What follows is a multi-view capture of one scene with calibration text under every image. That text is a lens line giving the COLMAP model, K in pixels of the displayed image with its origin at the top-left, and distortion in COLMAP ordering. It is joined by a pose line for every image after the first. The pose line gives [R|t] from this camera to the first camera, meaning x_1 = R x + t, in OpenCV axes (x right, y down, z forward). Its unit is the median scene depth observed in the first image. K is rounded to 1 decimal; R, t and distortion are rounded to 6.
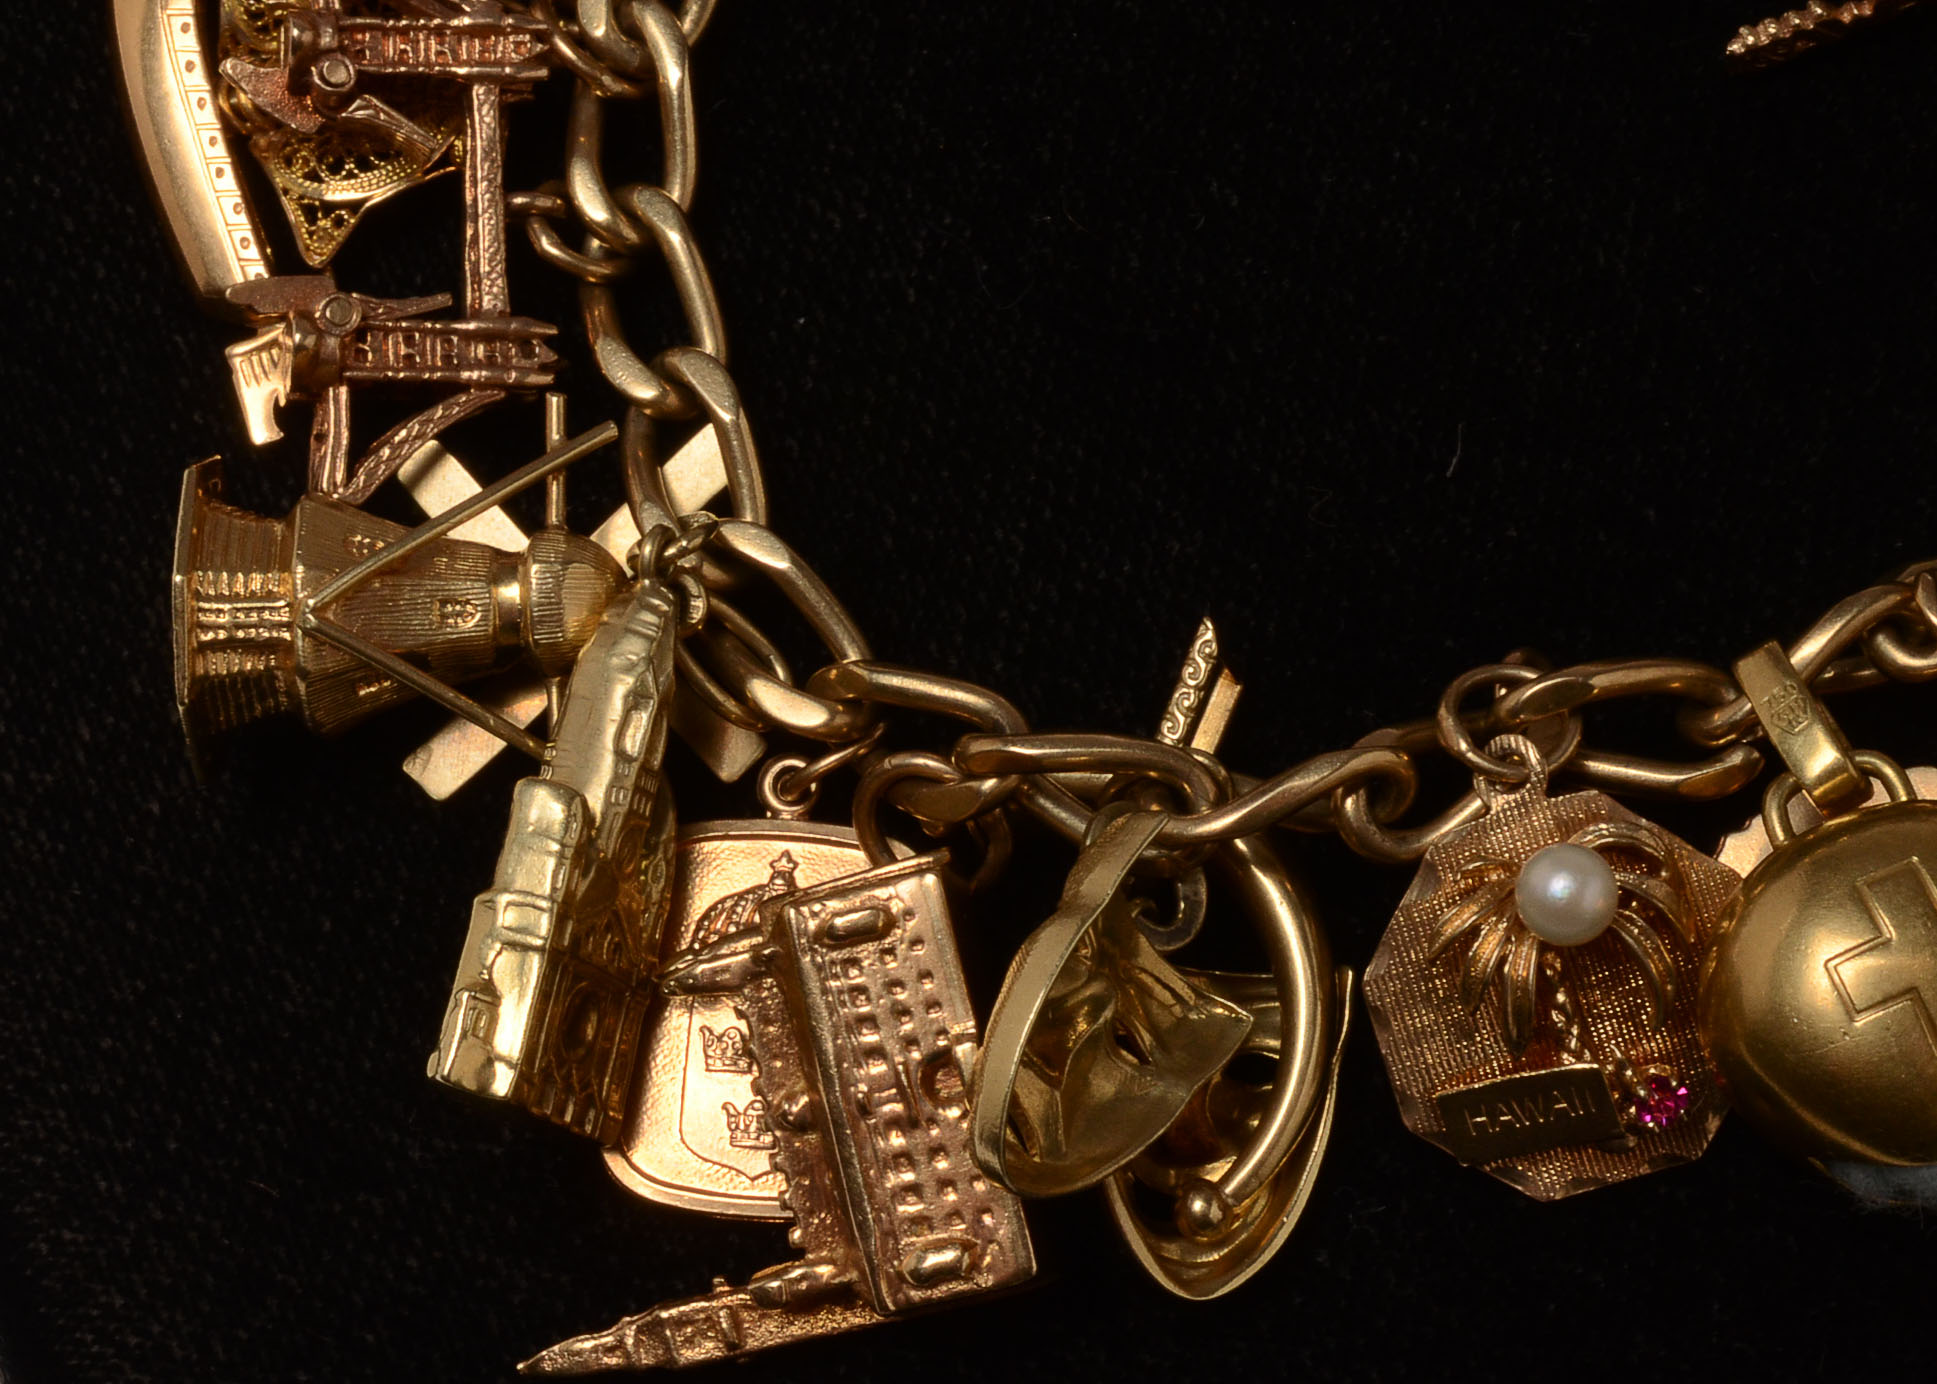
lens RADIAL K [[6573.4, 0, 822.0], [0, 6573.4, 692.3], [0, 0, 1]] dist [-0.174178, 3.064858]
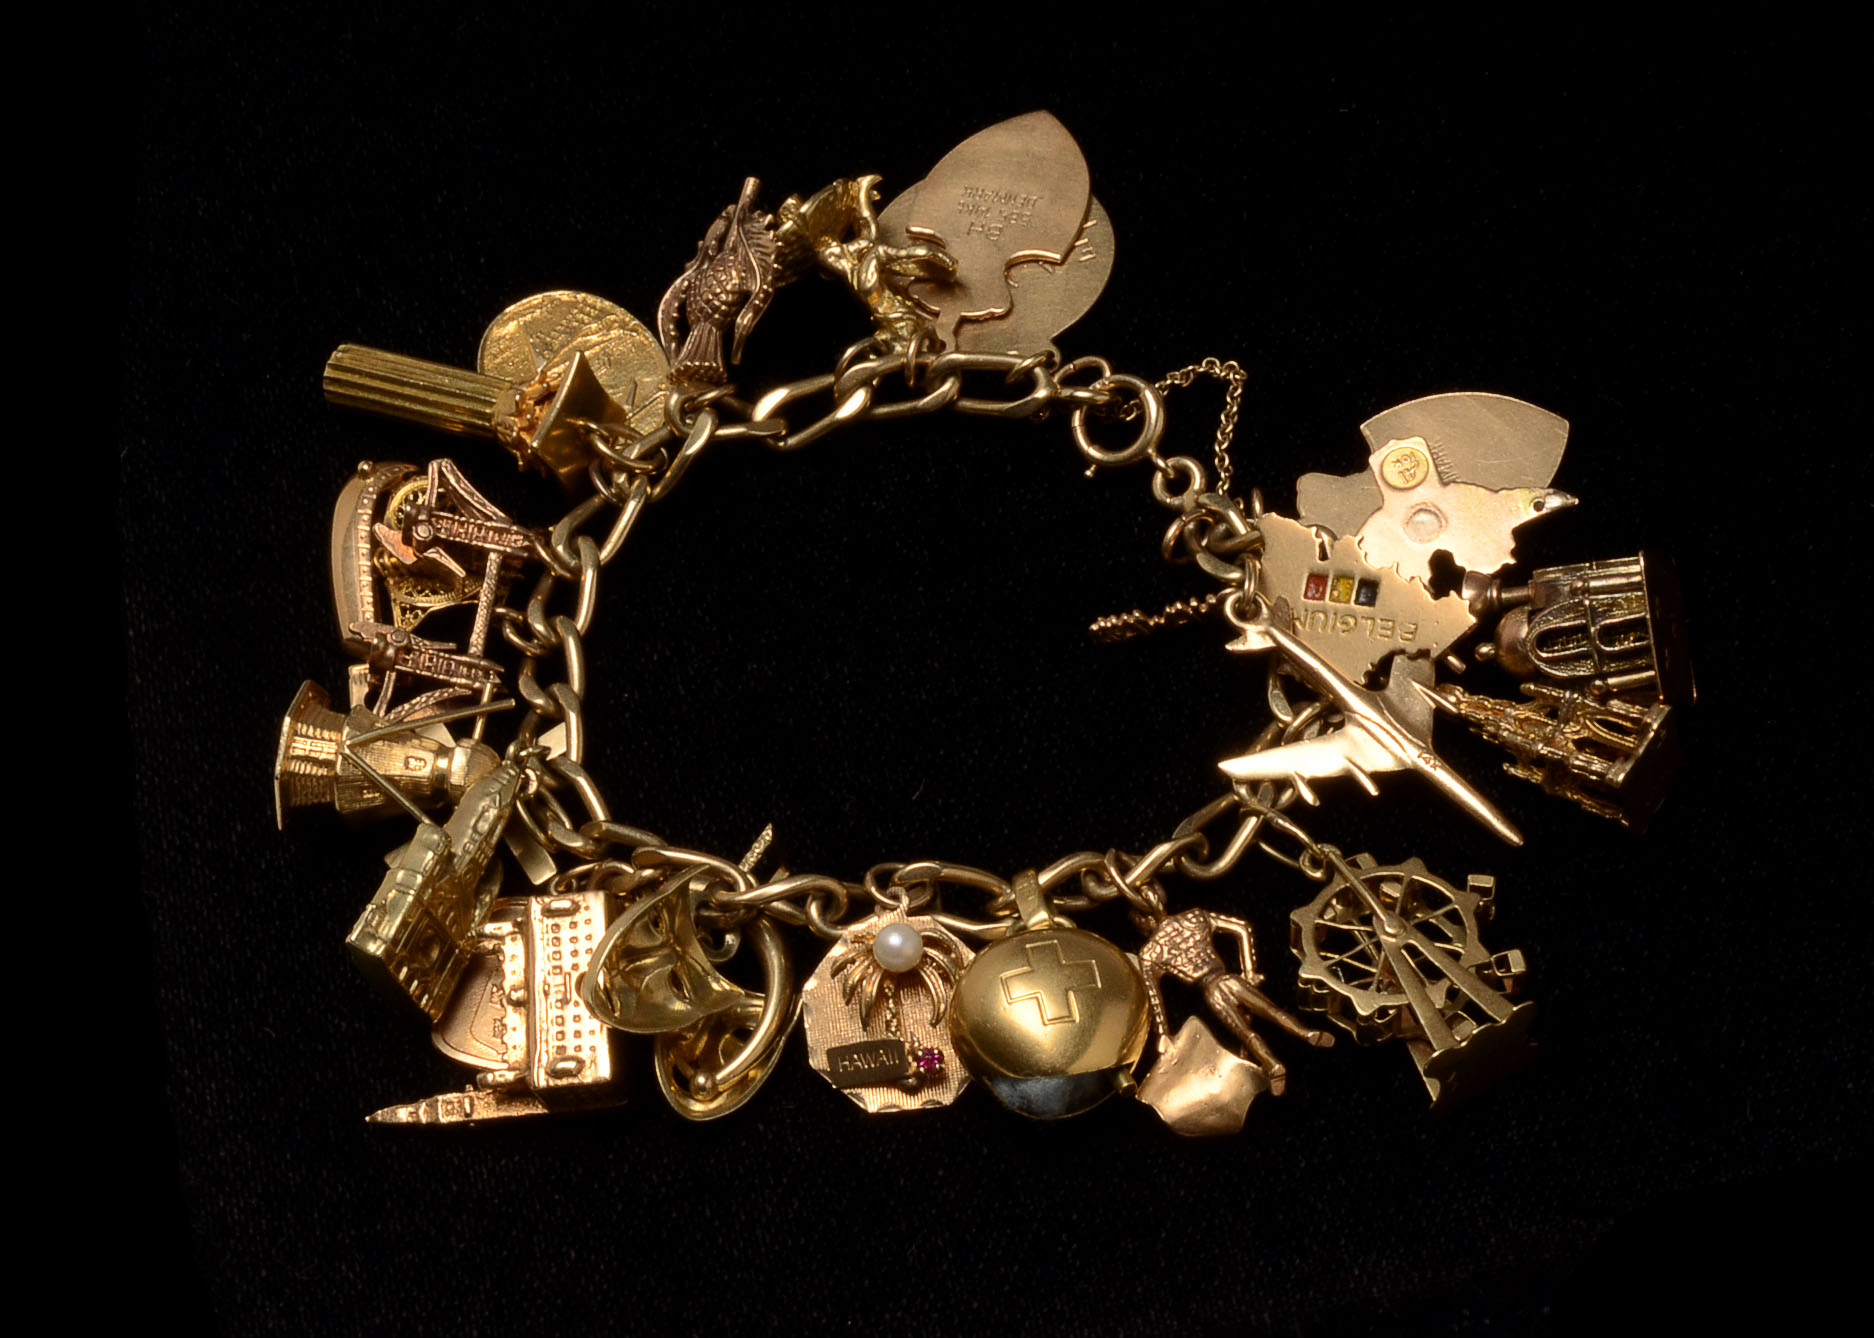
lens RADIAL K [[6508.5, 0, 937.0], [0, 6508.5, 669.0], [0, 0, 1]] dist [-0.098154, 1.028068]
pose [[0.978880, 0.157699, -0.130096, 0.369942], [-0.190562, 0.934286, -0.301324, 0.551249], [0.074028, 0.319751, 0.944605, -0.937622]]
